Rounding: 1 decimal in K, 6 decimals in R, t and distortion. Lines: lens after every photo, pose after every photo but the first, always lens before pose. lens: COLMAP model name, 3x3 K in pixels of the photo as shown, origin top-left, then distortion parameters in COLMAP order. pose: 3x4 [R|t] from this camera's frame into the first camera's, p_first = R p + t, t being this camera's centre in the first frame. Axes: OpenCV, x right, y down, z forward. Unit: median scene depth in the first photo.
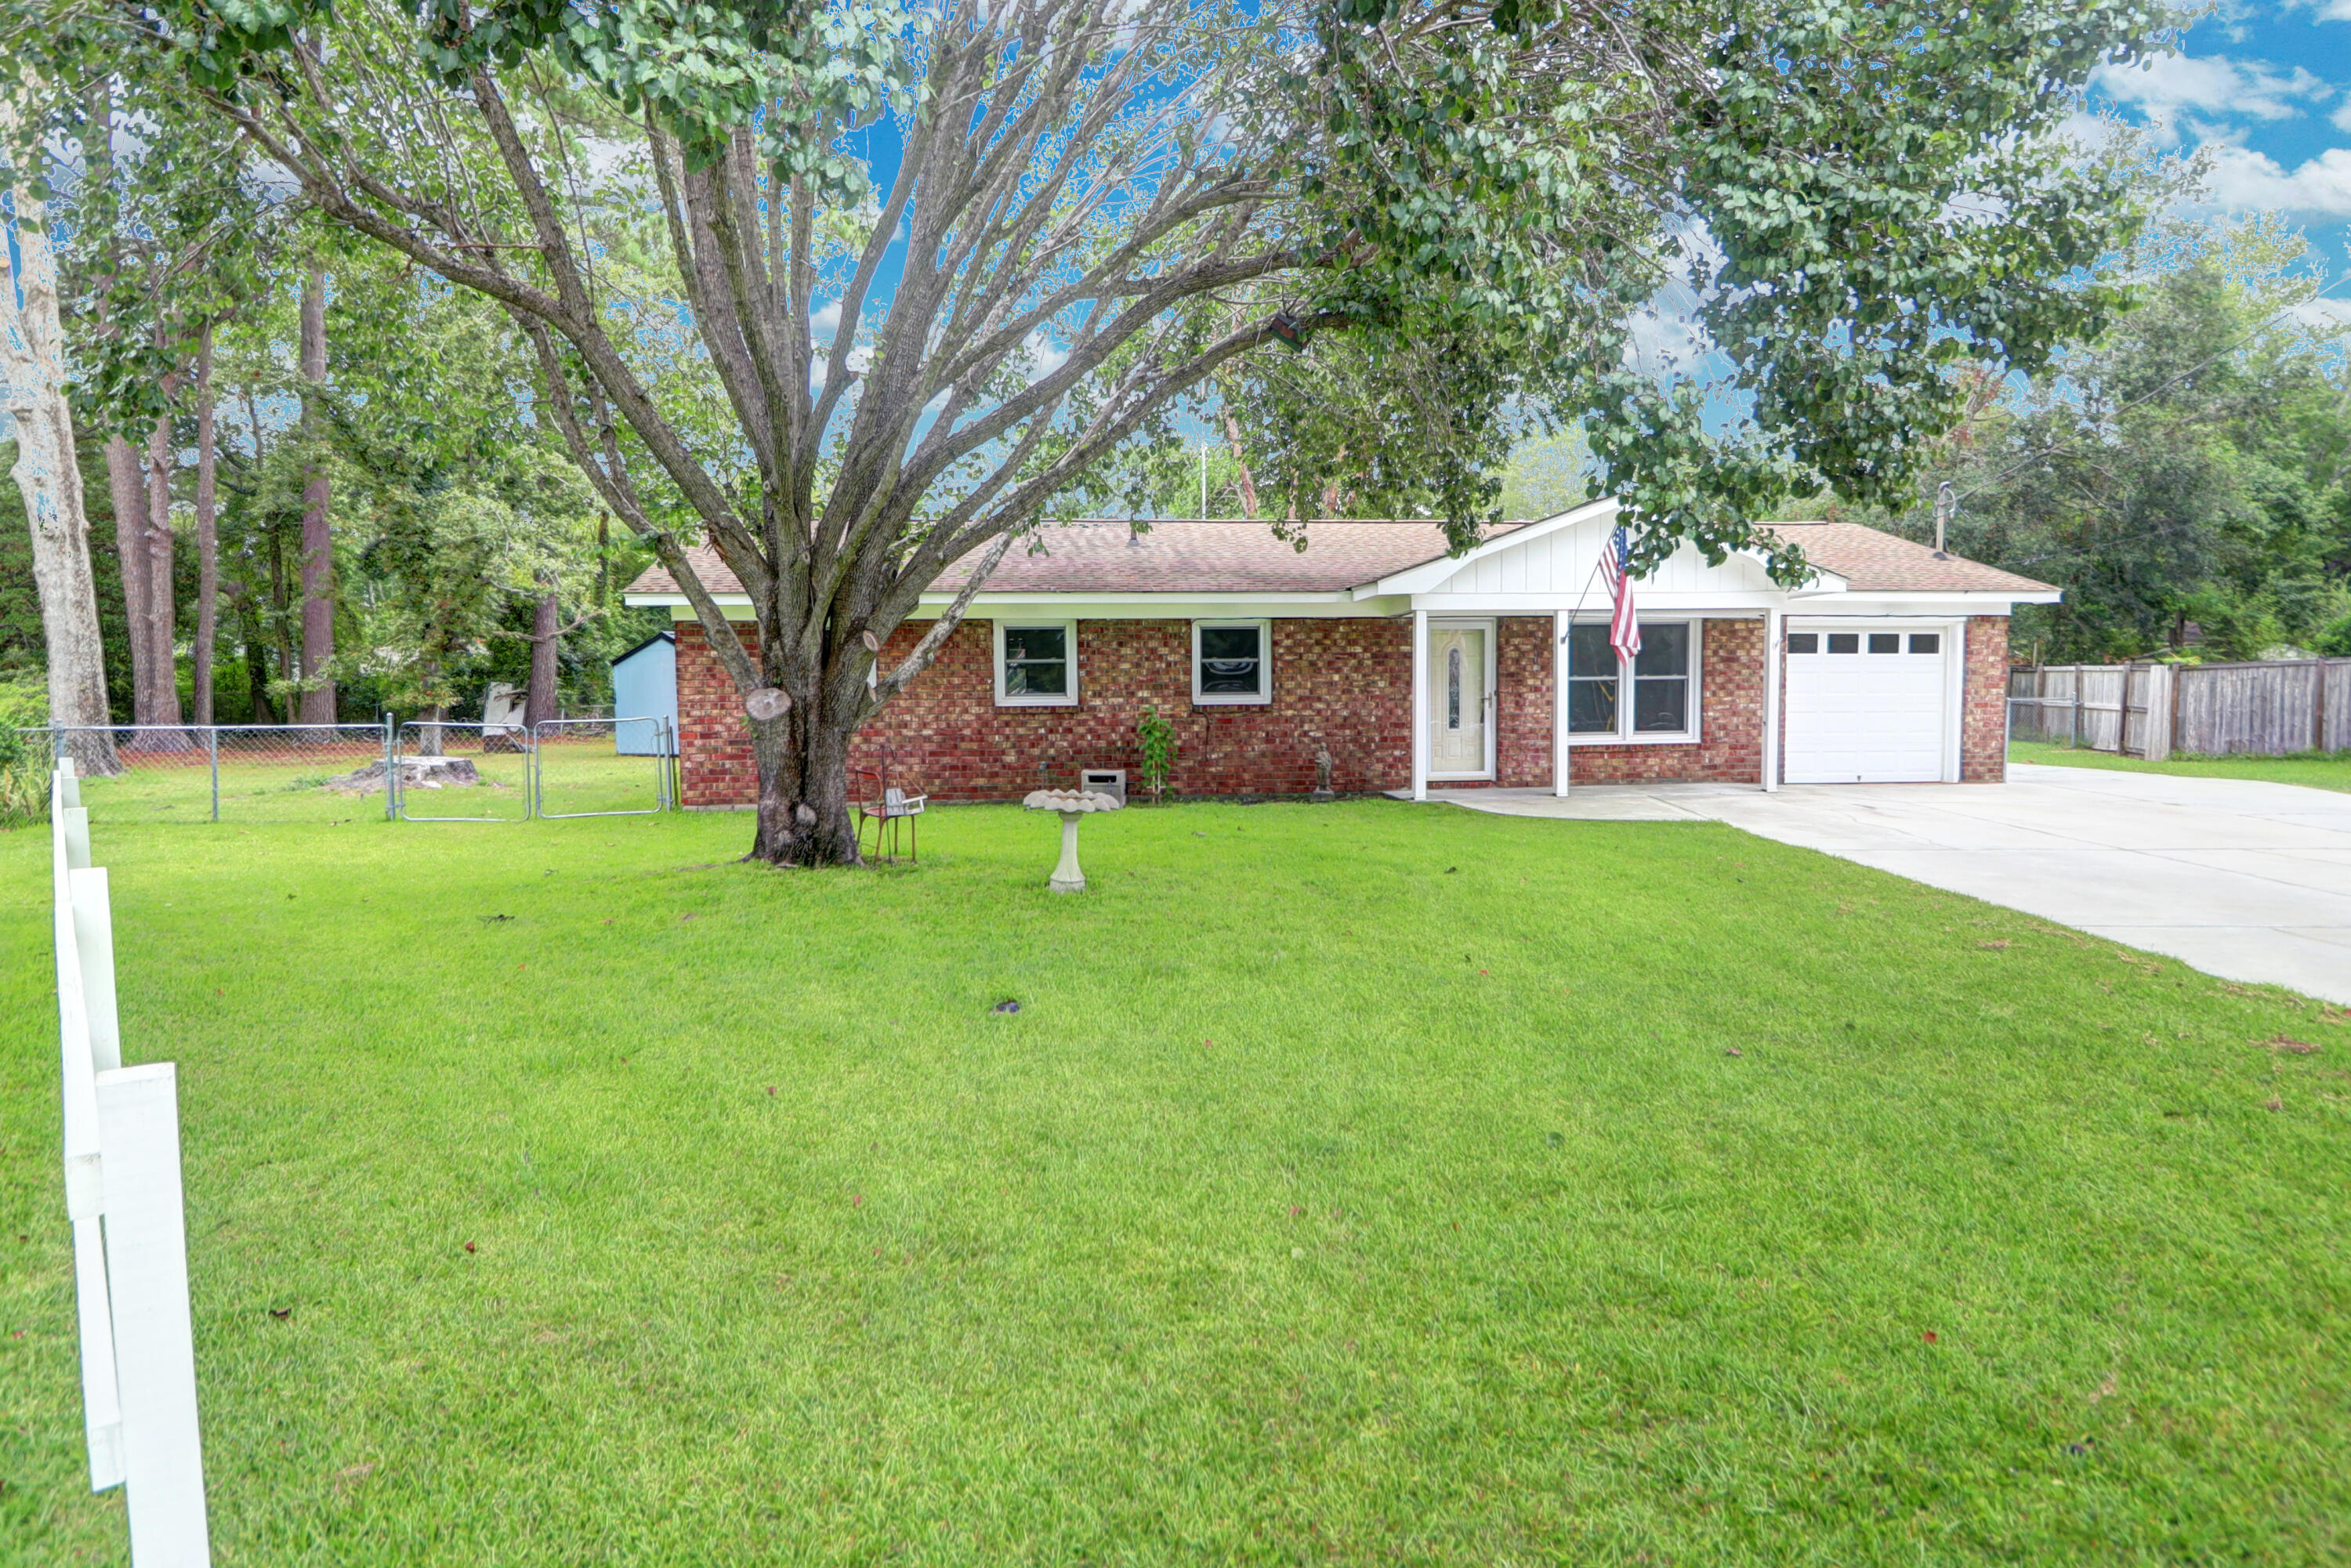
lens RADIAL K [[1295.3, 0, 1189.9], [0, 1295.3, 789.7], [0, 0, 1]] dist [0.004070, -0.010776]
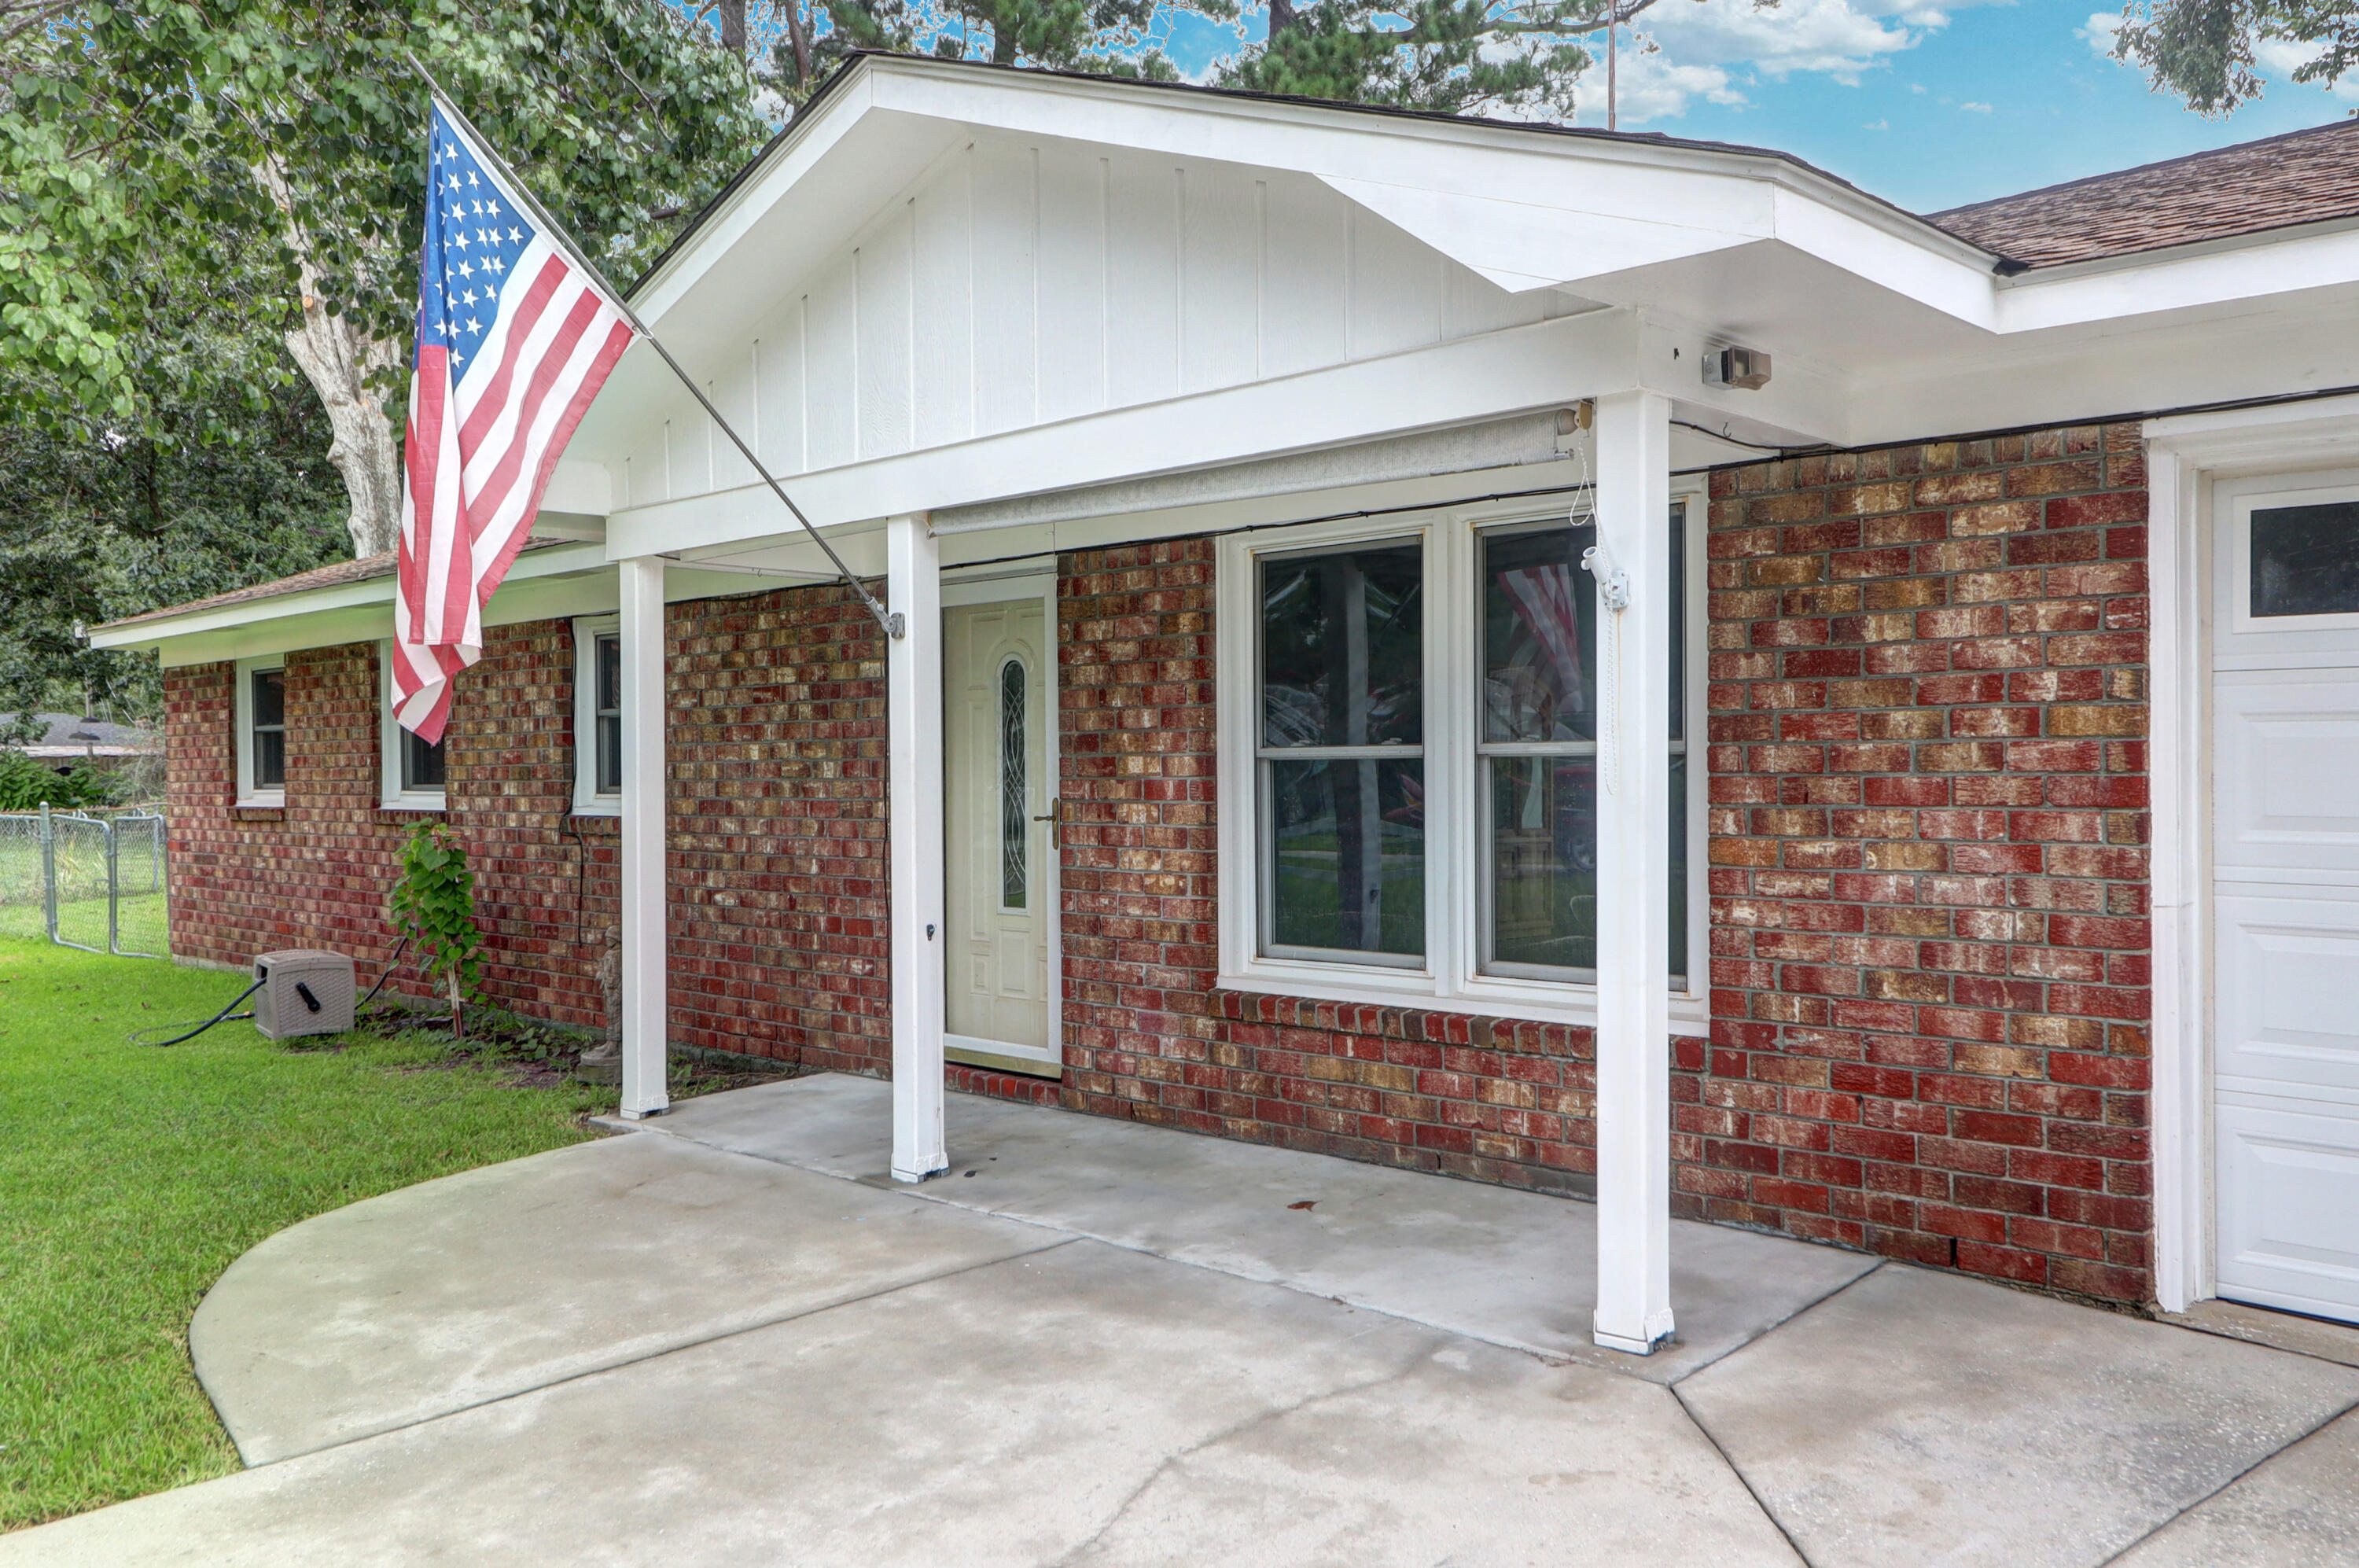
lens RADIAL K [[1863.6, 0, 1188.1], [0, 1863.6, 794.9], [0, 0, 1]] dist [0.019790, -0.021996]
pose [[0.629526, 0.017631, -0.776779, 0.611744], [-0.051740, 0.998475, -0.019269, -0.070386], [0.775254, 0.052321, 0.629478, 0.758137]]
